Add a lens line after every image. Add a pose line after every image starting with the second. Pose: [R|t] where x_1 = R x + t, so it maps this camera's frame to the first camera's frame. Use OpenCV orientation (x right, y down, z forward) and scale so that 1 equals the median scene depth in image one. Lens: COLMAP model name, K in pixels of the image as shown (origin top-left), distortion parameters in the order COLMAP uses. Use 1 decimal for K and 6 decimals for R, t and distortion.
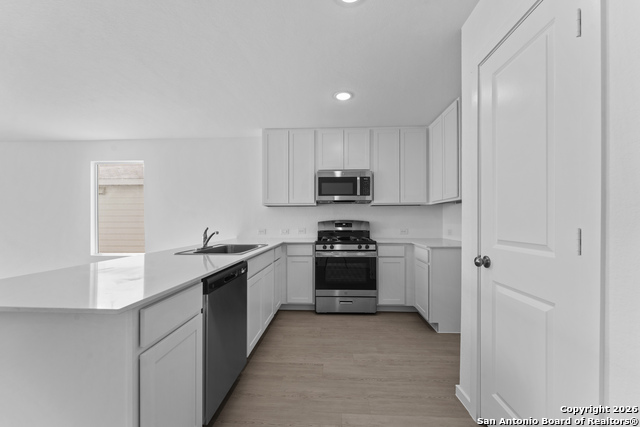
lens RADIAL K [[259.1, 0, 319.4], [0, 259.1, 220.0], [0, 0, 1]] dist [-0.000587, -0.000670]
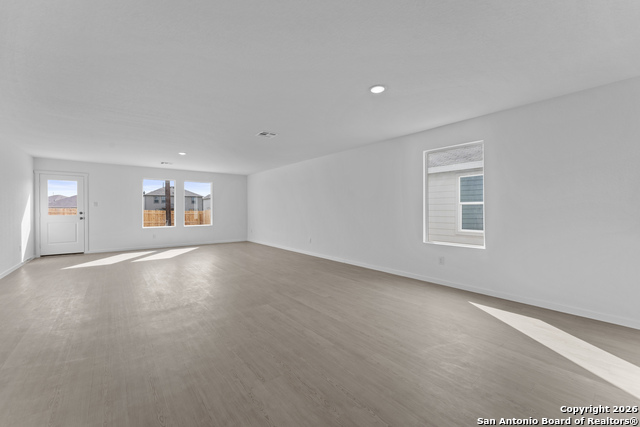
lens RADIAL K [[259.1, 0, 317.5], [0, 259.1, 209.8], [0, 0, 1]] dist [-0.000587, -0.000670]
pose [[0.663523, 0.001058, -0.748155, -0.503807], [0.002301, 0.999991, 0.003455, 0.001956], [0.748153, -0.004014, 0.663515, -0.000047]]
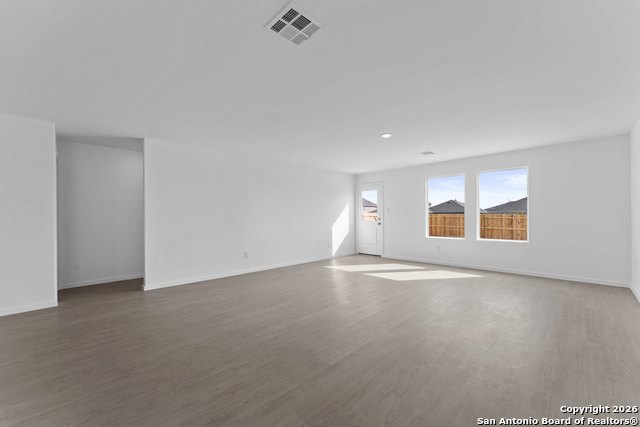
lens RADIAL K [[259.1, 0, 314.6], [0, 259.1, 217.1], [0, 0, 1]] dist [-0.000587, -0.000670]
pose [[-0.671557, 0.010259, -0.740882, -1.294860], [0.011735, 0.999926, 0.003209, 0.001560], [0.740860, -0.006540, -0.671628, 1.098462]]
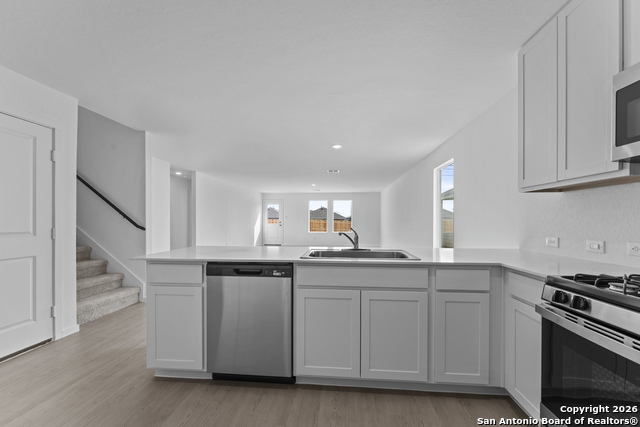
lens RADIAL K [[259.1, 0, 320.0], [0, 259.1, 219.5], [0, 0, 1]] dist [-0.000587, -0.000670]
pose [[-0.035504, -0.002394, -0.999367, 0.369963], [0.002997, 0.999992, -0.002502, 0.000865], [0.999365, -0.003084, -0.035496, 0.677785]]
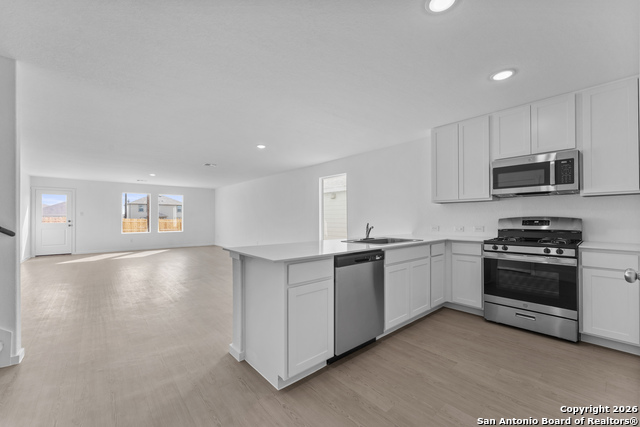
lens RADIAL K [[259.1, 0, 317.8], [0, 259.1, 214.5], [0, 0, 1]] dist [-0.000587, -0.000670]
pose [[0.692738, -0.009878, -0.721121, 0.234009], [0.003615, 0.999941, -0.010224, -0.000633], [0.721180, 0.004476, 0.692733, -0.045976]]
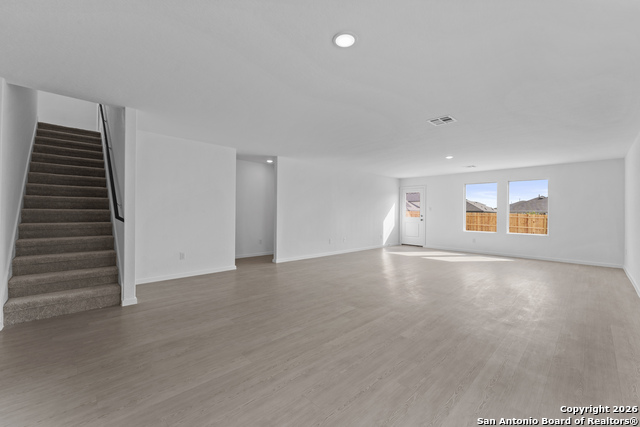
lens RADIAL K [[259.1, 0, 316.0], [0, 259.1, 211.6], [0, 0, 1]] dist [-0.000587, -0.000670]
pose [[-0.686818, -0.006130, -0.726803, -0.541062], [-0.006609, 0.999976, -0.002189, -0.000365], [0.726799, 0.003300, -0.686842, 1.076452]]
